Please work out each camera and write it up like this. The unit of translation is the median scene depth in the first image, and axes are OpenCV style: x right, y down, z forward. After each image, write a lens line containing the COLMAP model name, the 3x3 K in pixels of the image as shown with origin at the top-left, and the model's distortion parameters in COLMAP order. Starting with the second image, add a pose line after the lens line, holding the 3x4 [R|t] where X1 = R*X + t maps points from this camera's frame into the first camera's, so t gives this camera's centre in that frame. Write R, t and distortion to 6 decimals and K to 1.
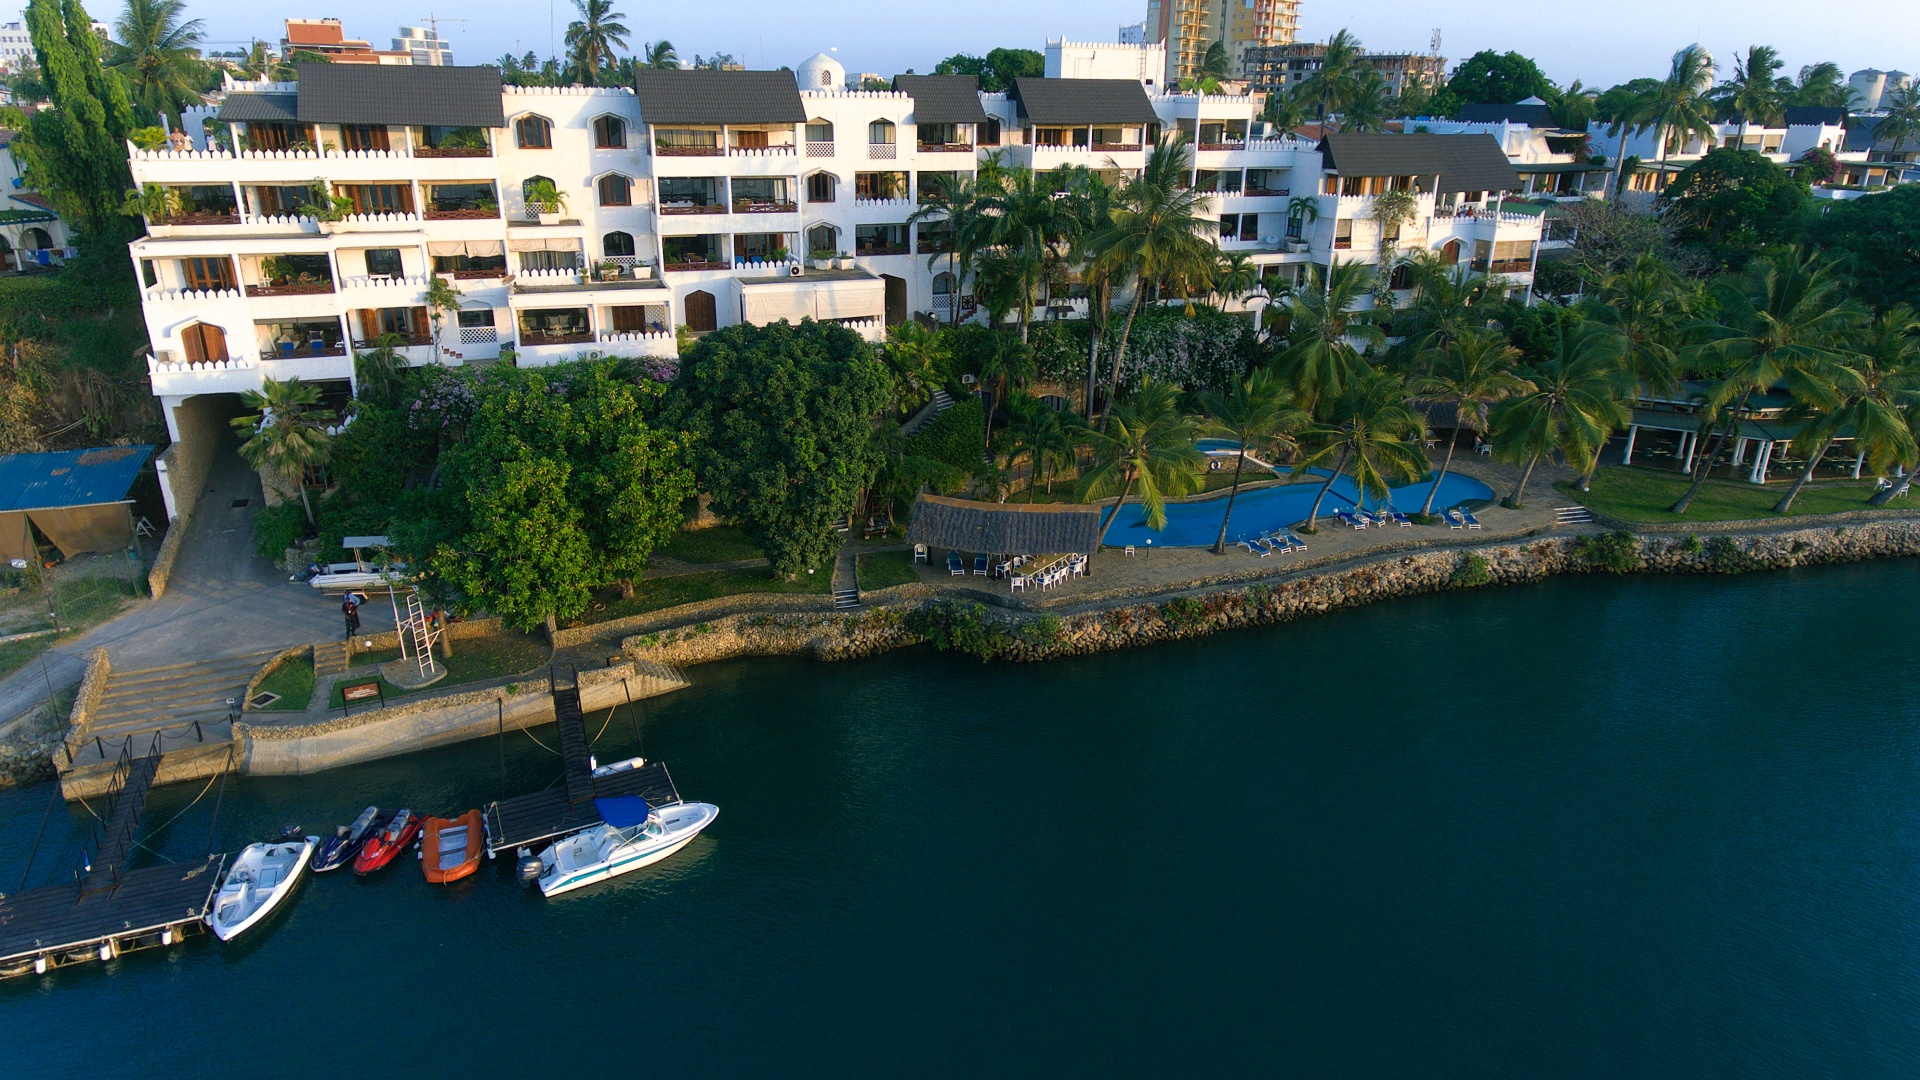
lens RADIAL K [[1133.4, 0, 963.6], [0, 1133.4, 508.6], [0, 0, 1]] dist [0.000690, 0.000650]
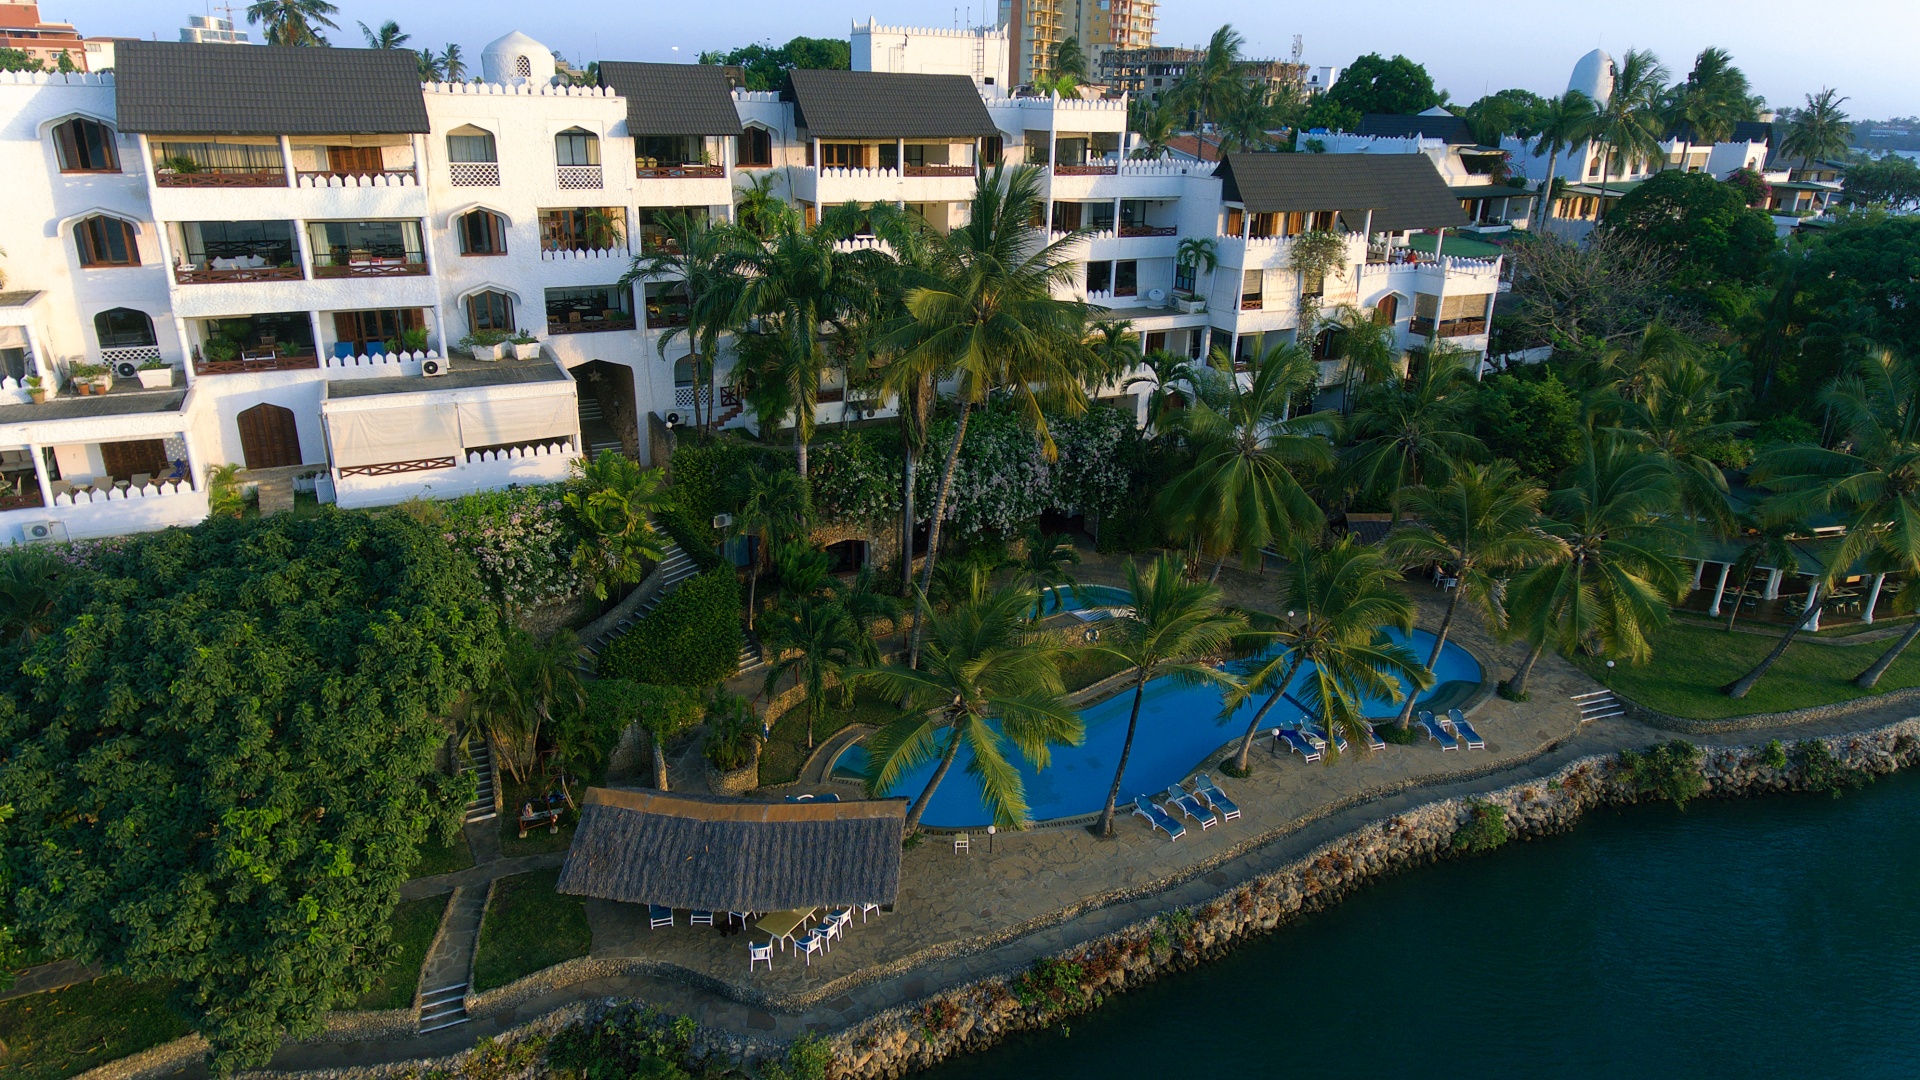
lens RADIAL K [[1130.8, 0, 961.0], [0, 1130.8, 508.6], [0, 0, 1]] dist [-0.000188, 0.001813]
pose [[0.993371, -0.027921, 0.111511, 0.074474], [0.028232, 0.999601, -0.001211, -0.126266], [-0.111433, 0.004351, 0.993762, 0.353003]]
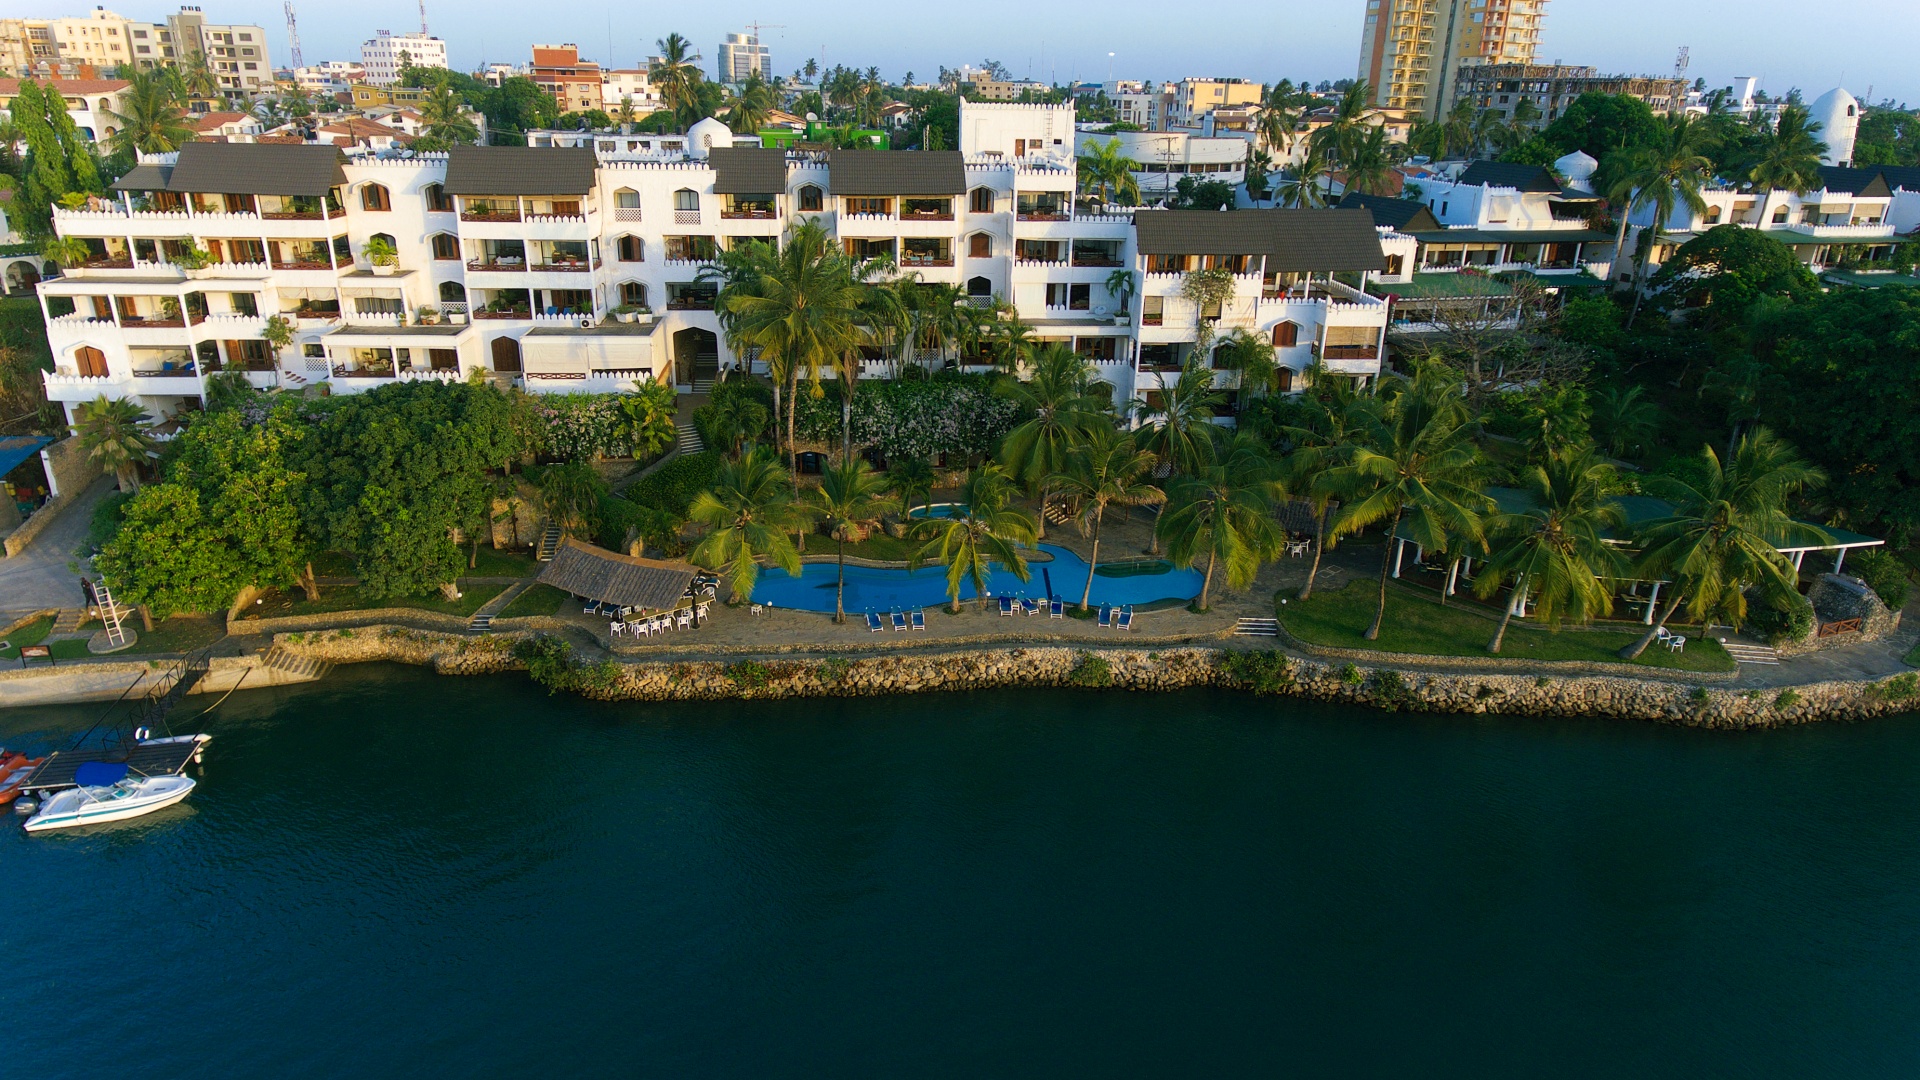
lens RADIAL K [[1130.8, 0, 961.0], [0, 1130.8, 508.6], [0, 0, 1]] dist [-0.000188, 0.001813]
pose [[0.962329, 0.100443, -0.252655, 0.530421], [-0.099476, 0.994901, 0.016632, -0.085189], [0.253037, 0.009127, 0.967413, 0.007832]]
